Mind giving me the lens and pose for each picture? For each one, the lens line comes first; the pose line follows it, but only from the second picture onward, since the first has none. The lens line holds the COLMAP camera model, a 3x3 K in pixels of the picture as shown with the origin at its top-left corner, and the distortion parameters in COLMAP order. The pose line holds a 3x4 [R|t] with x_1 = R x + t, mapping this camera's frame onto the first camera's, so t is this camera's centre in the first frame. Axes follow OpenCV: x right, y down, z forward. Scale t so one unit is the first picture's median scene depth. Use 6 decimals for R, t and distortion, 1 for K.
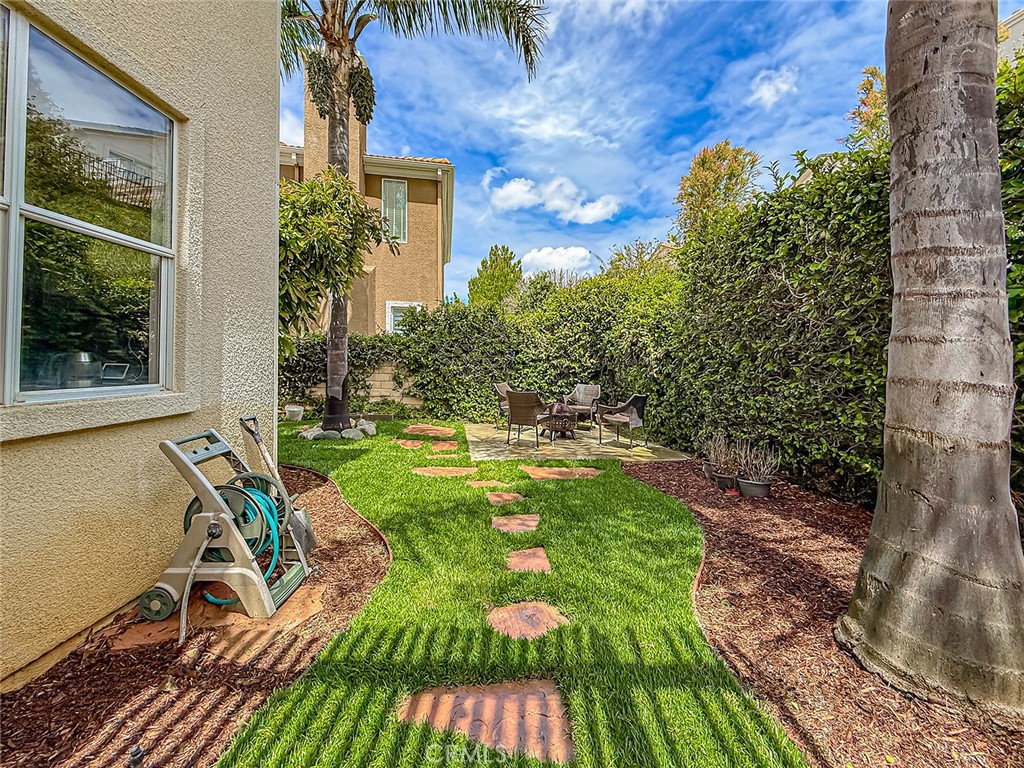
lens RADIAL K [[408.4, 0, 508.8], [0, 408.4, 386.8], [0, 0, 1]] dist [0.007385, -0.000397]
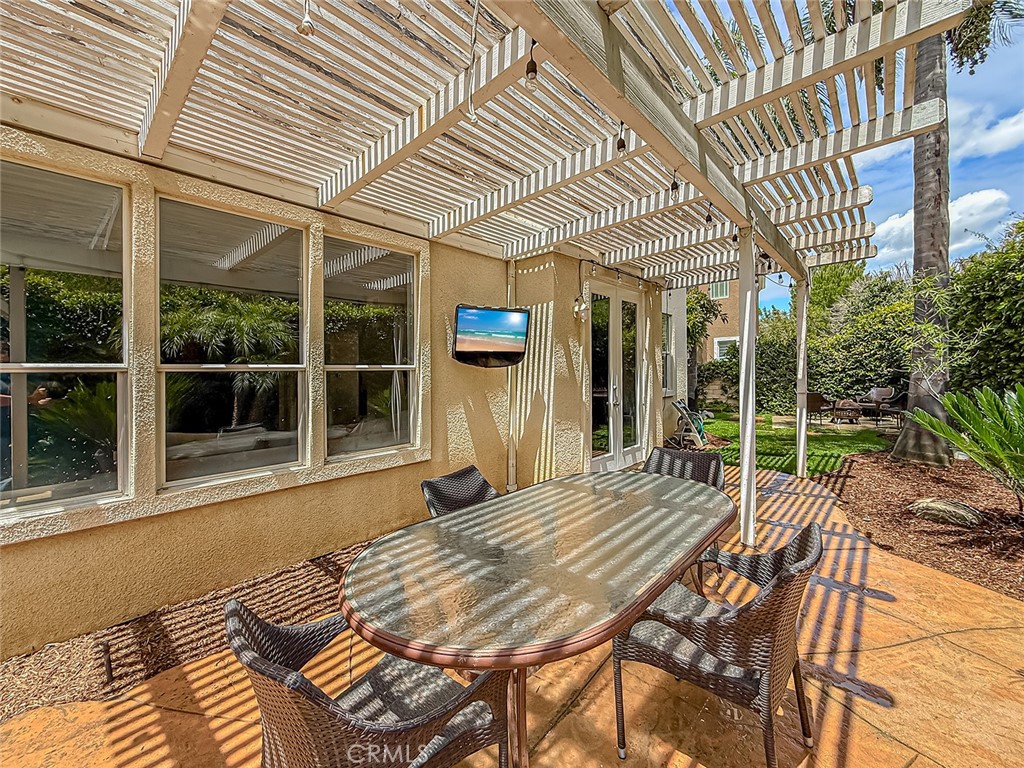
lens RADIAL K [[408.4, 0, 514.3], [0, 408.4, 390.7], [0, 0, 1]] dist [0.007385, -0.000397]
pose [[0.761760, -0.025254, -0.647367, 0.141987], [0.014654, 0.999656, -0.021754, 0.014036], [0.647694, 0.007085, 0.761868, -0.767069]]
